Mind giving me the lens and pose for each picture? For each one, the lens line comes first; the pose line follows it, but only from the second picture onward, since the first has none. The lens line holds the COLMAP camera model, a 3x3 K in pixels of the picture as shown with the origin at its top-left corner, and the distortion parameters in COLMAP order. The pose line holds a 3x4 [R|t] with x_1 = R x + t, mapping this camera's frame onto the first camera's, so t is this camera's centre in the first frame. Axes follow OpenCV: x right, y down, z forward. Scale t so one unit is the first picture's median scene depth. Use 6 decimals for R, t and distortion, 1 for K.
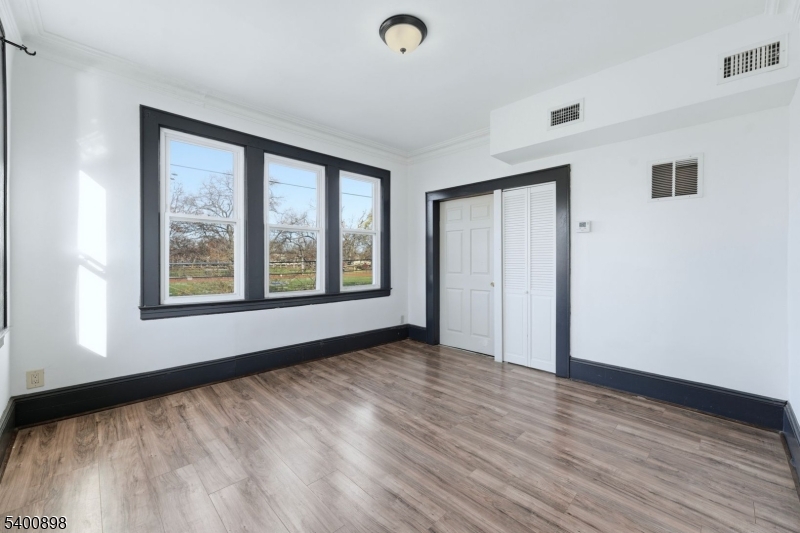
lens RADIAL K [[321.2, 0, 400.8], [0, 321.2, 263.4], [0, 0, 1]] dist [-0.000108, 0.000192]
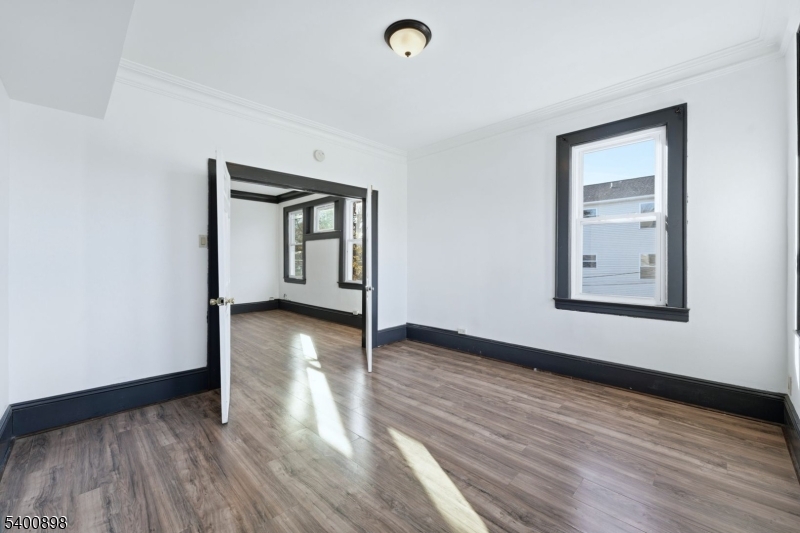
lens RADIAL K [[321.2, 0, 400.8], [0, 321.2, 263.4], [0, 0, 1]] dist [-0.000108, 0.000192]
pose [[-0.999836, -0.002892, -0.017858, 0.042906], [-0.003101, 0.999927, 0.011683, -0.010755], [0.017823, 0.011736, -0.999772, 1.902216]]
